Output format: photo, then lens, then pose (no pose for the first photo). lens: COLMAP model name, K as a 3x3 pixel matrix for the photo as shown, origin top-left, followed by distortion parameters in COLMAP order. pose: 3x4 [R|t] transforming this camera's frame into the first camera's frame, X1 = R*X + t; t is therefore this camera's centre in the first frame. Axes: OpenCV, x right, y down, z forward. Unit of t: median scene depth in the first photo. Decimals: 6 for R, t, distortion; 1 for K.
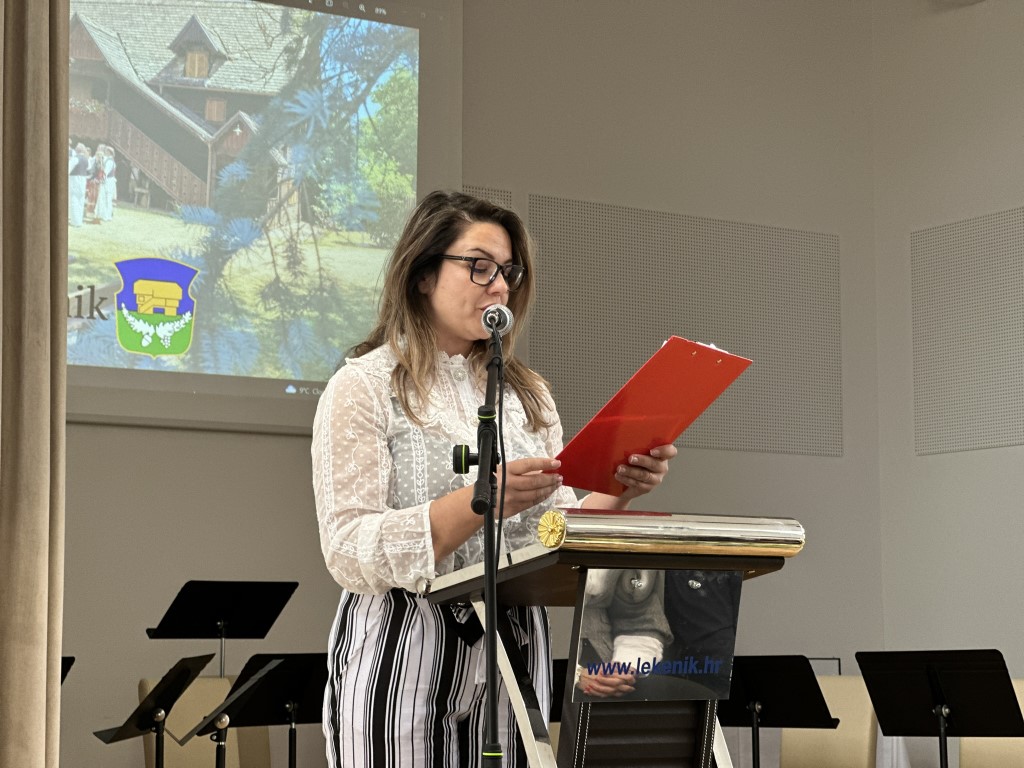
lens RADIAL K [[2282.7, 0, 541.3], [0, 2282.7, 376.0], [0, 0, 1]] dist [0.170471, 0.000000]
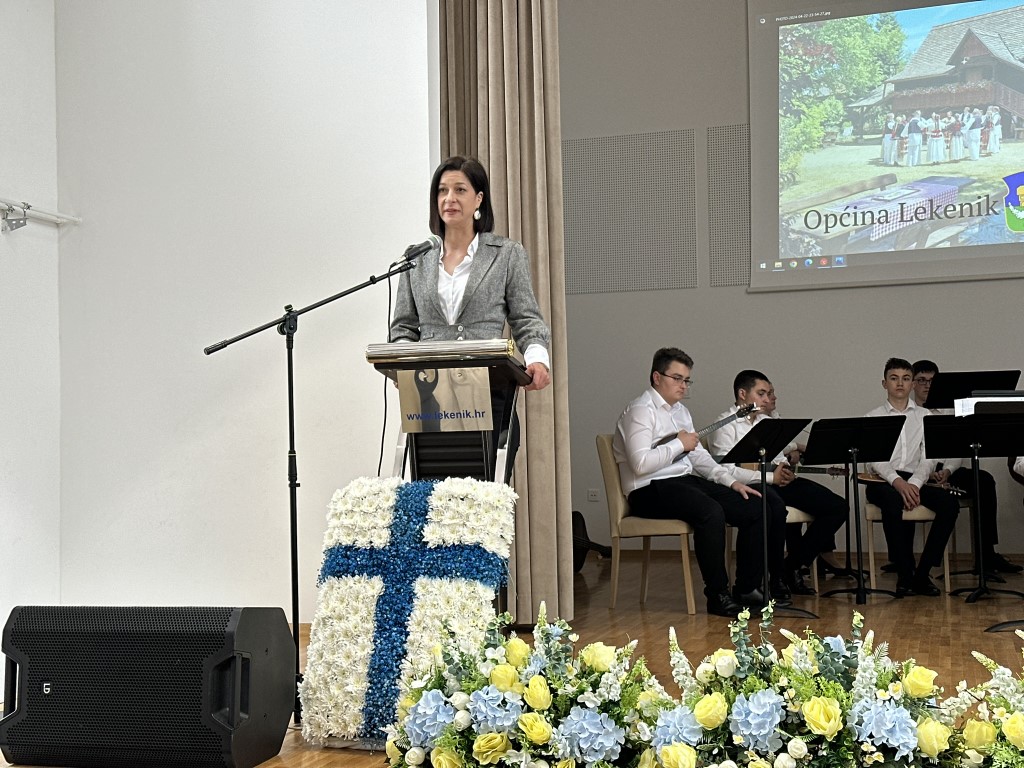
lens RADIAL K [[1423.5, 0, 516.8], [0, 1423.5, 387.0], [0, 0, 1]] dist [0.131546, 0.000000]
pose [[0.616934, -0.042832, -0.785848, 0.384846], [0.113086, 0.992981, 0.034657, 0.021933], [0.778848, -0.110249, 0.617447, 0.085987]]
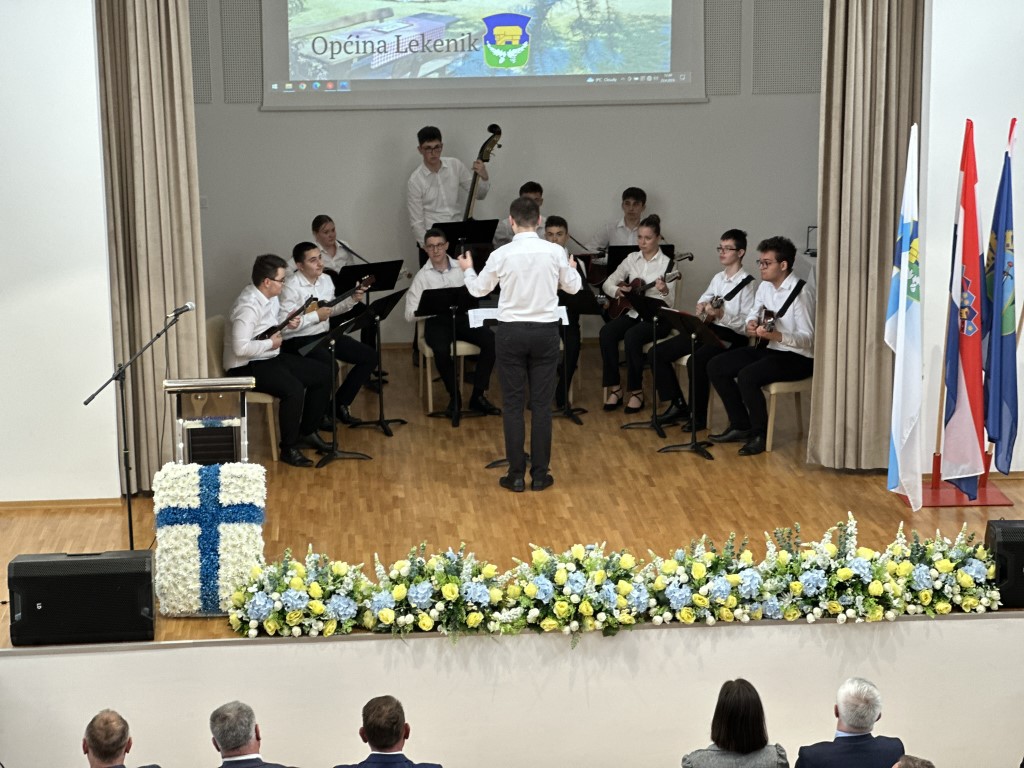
lens RADIAL K [[2282.7, 0, 526.3], [0, 2282.7, 389.0], [0, 0, 1]] dist [0.170471, 0.000000]
pose [[0.864195, 0.103724, -0.492351, 0.753132], [0.068753, 0.945001, 0.319761, -0.341865], [0.498438, -0.310186, 0.809533, -0.540260]]
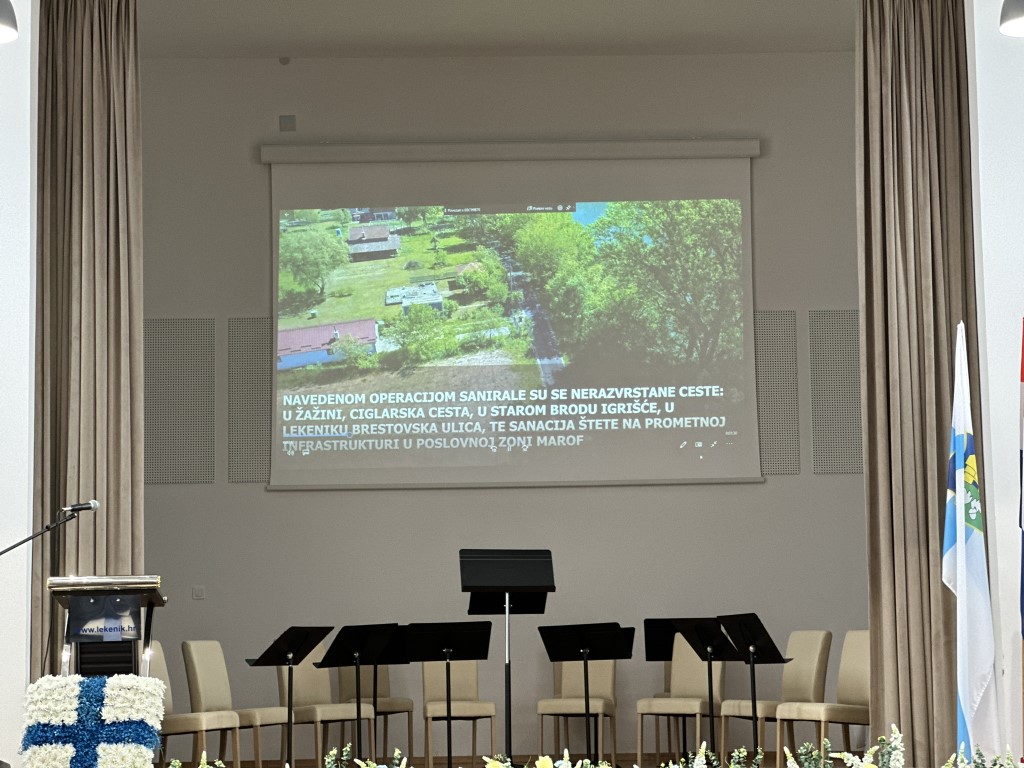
lens RADIAL K [[2282.7, 0, 522.8], [0, 2282.7, 374.8], [0, 0, 1]] dist [0.170471, 0.000000]
pose [[0.829402, -0.073835, -0.553751, 0.723821], [0.081111, 0.996640, -0.011402, -0.039231], [0.552732, -0.035458, 0.832604, -0.374822]]
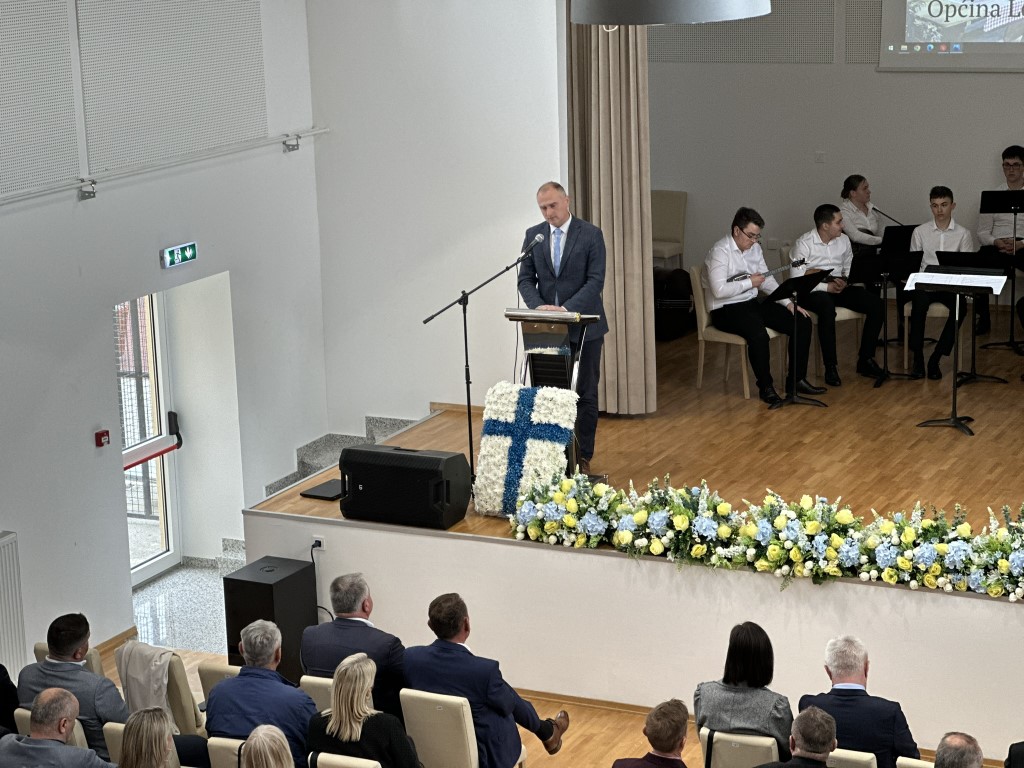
lens RADIAL K [[2282.7, 0, 548.3], [0, 2282.7, 412.9], [0, 0, 1]] dist [0.170471, 0.000000]
pose [[0.503234, 0.198978, -0.840930, 1.165718], [0.129747, 0.944700, 0.301176, -0.325350], [0.854354, -0.260670, 0.449588, -0.274760]]
